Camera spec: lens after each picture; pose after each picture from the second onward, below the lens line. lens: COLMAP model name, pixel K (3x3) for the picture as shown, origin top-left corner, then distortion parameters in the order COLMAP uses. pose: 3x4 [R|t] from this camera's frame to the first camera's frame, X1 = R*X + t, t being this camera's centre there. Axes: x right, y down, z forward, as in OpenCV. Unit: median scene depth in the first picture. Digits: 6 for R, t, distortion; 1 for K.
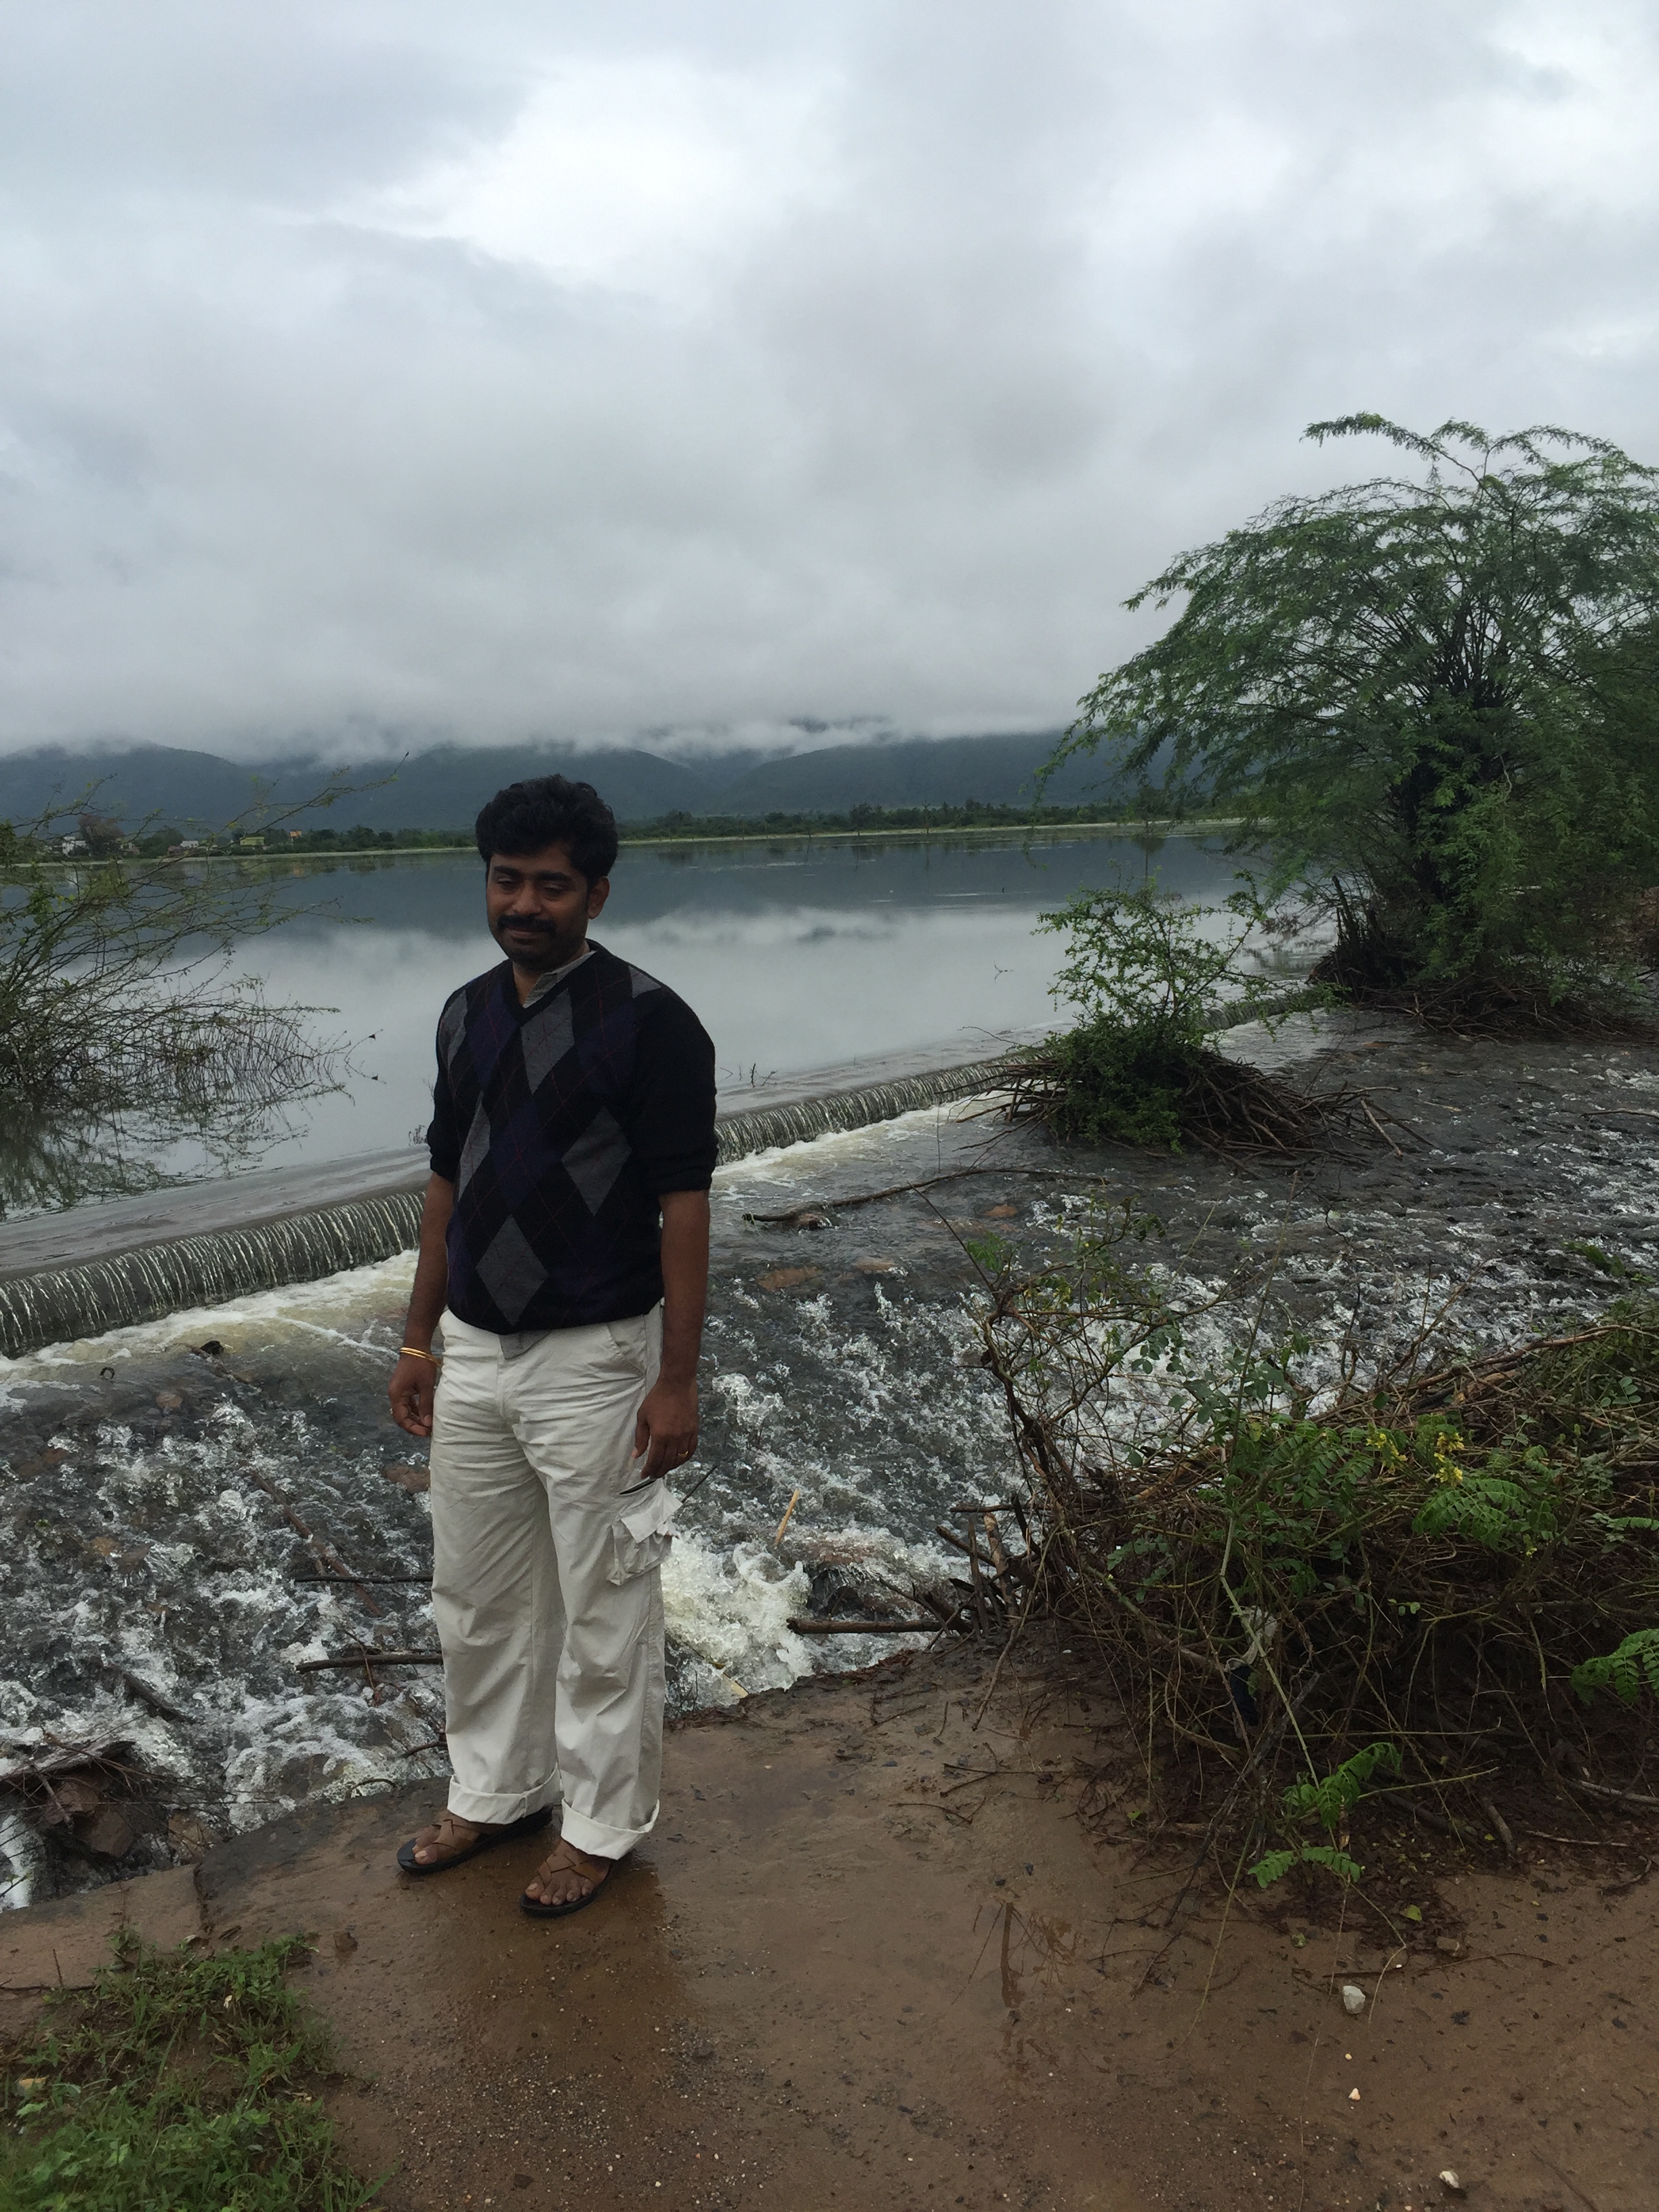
lens RADIAL K [[1925.2, 0, 820.6], [0, 1925.2, 1115.9], [0, 0, 1]] dist [0.073521, -0.072917]
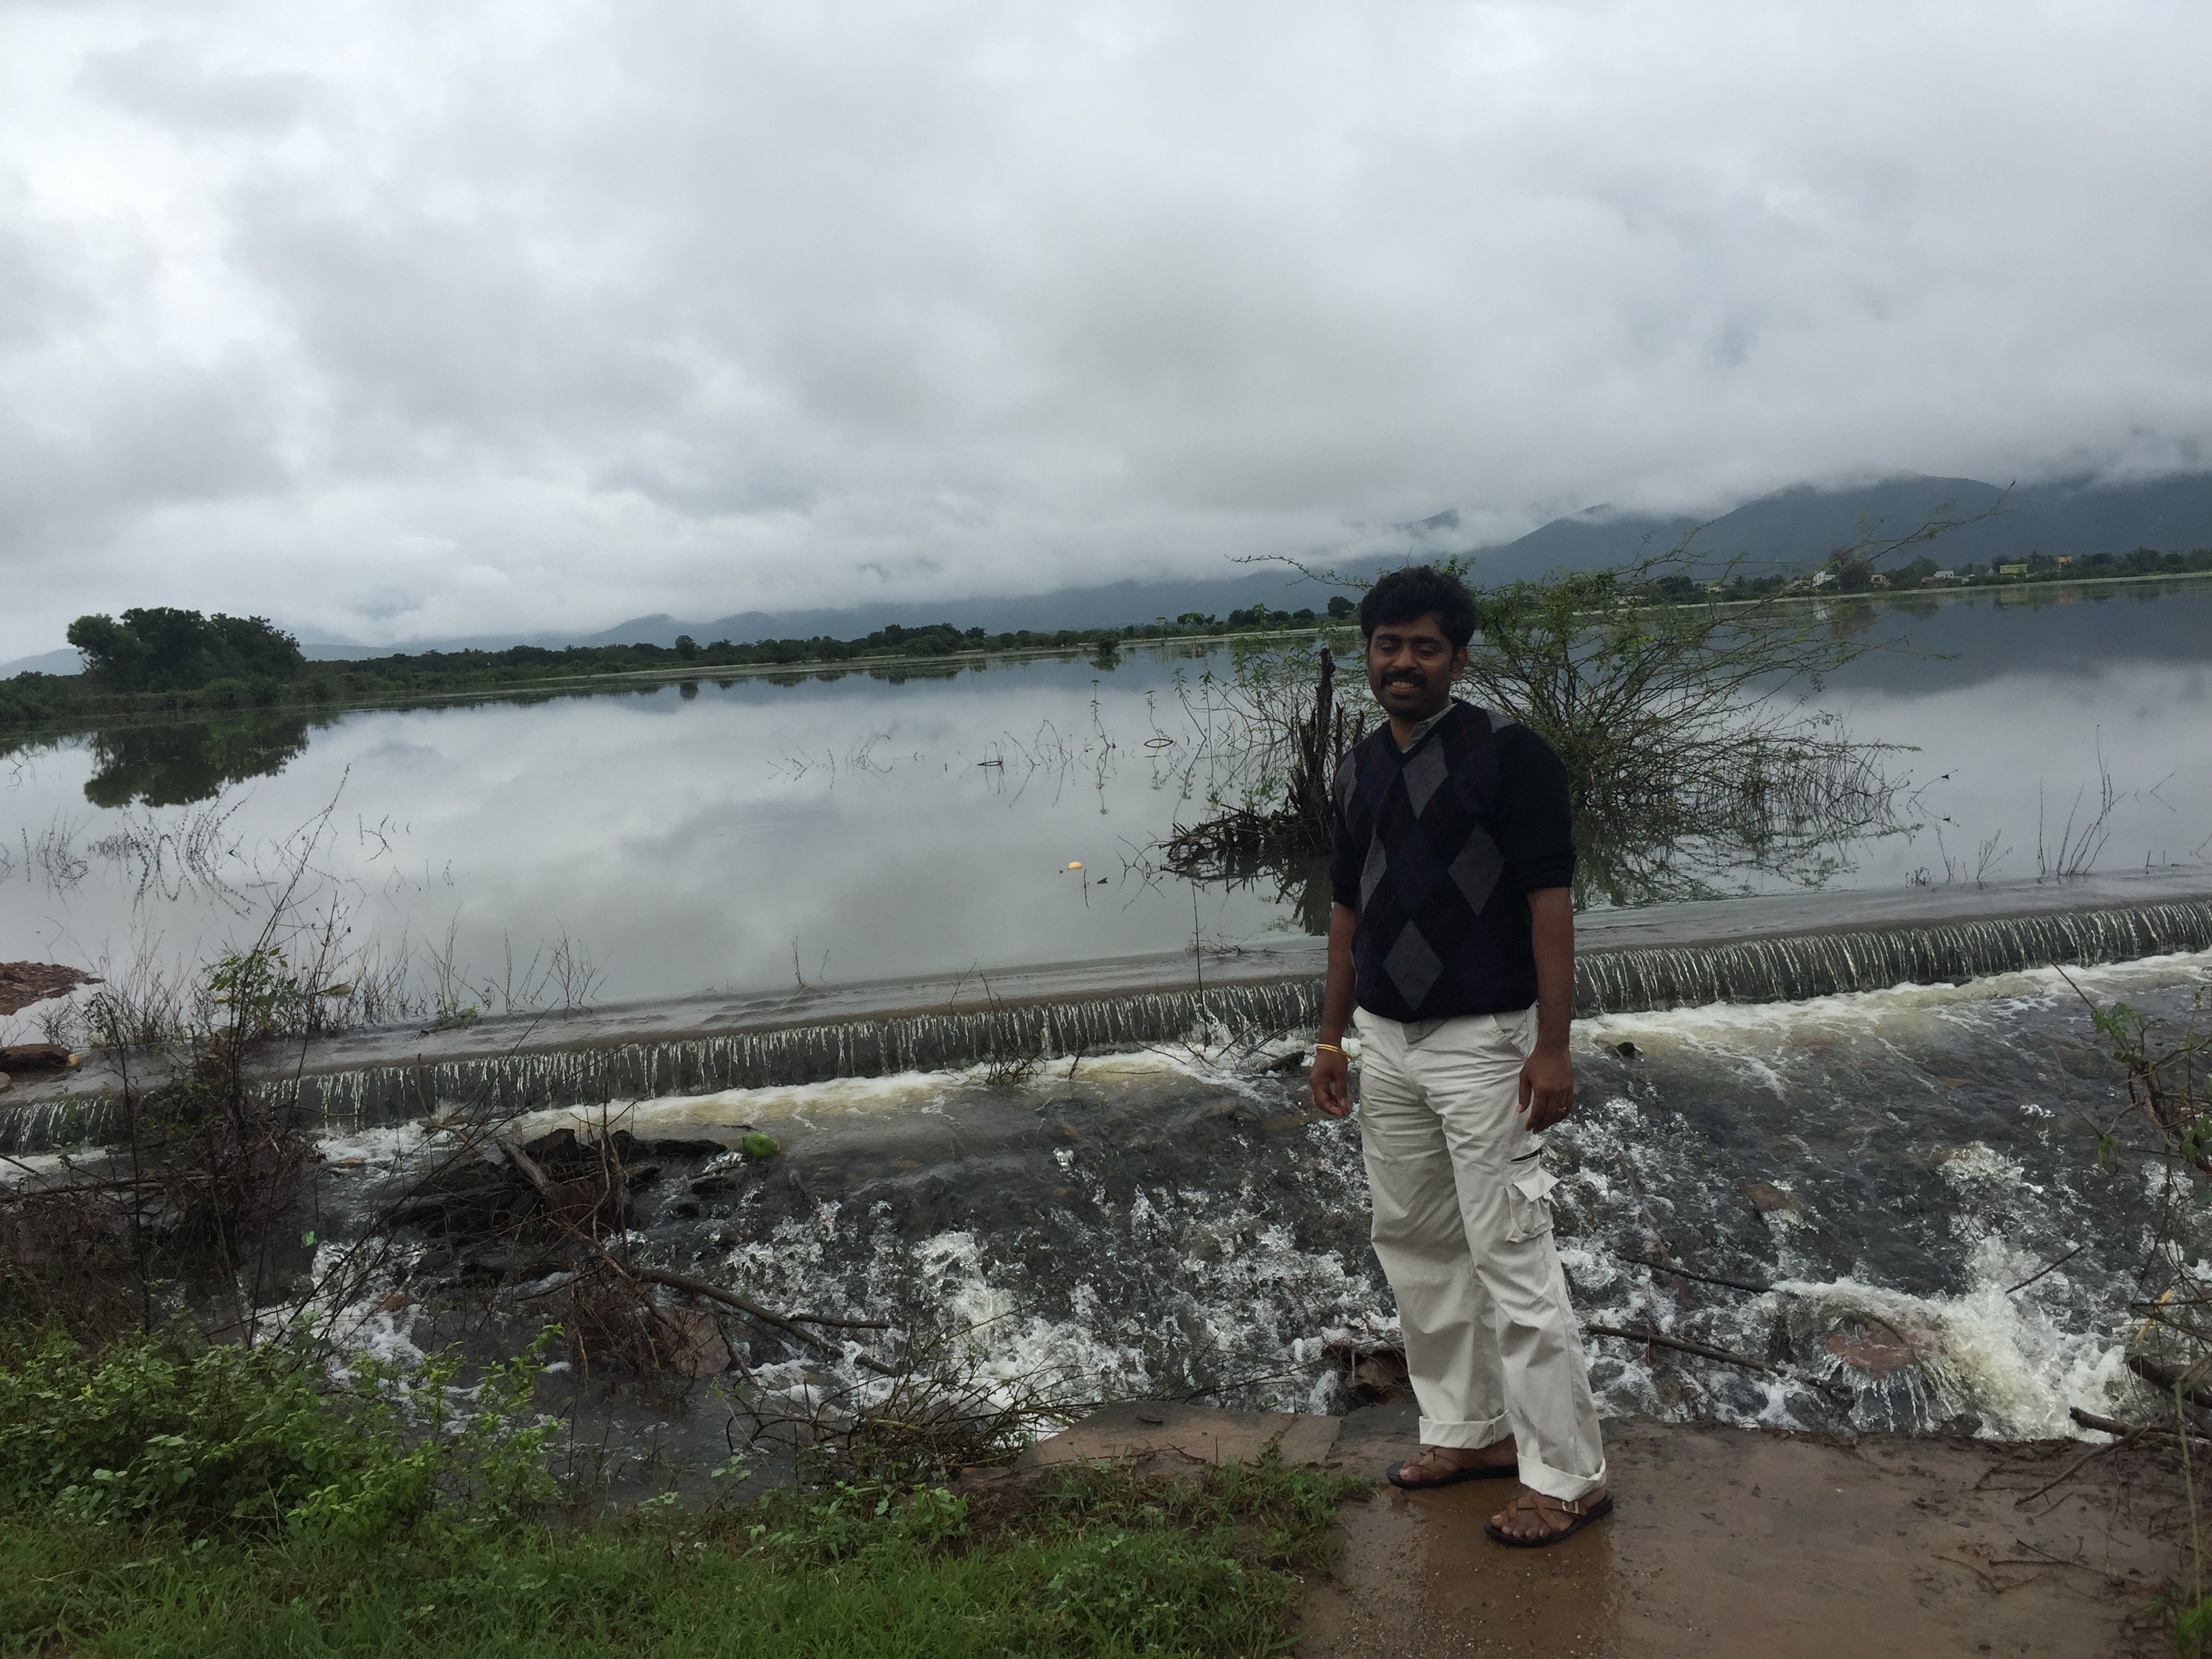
lens RADIAL K [[1925.2, 0, 1045.7], [0, 1925.2, 748.5], [0, 0, 1]] dist [0.073521, -0.072917]
pose [[0.730615, 0.036407, -0.681819, 0.214648], [-0.071292, 0.997187, -0.023147, -0.000859], [0.679058, 0.065520, 0.731155, -0.039784]]
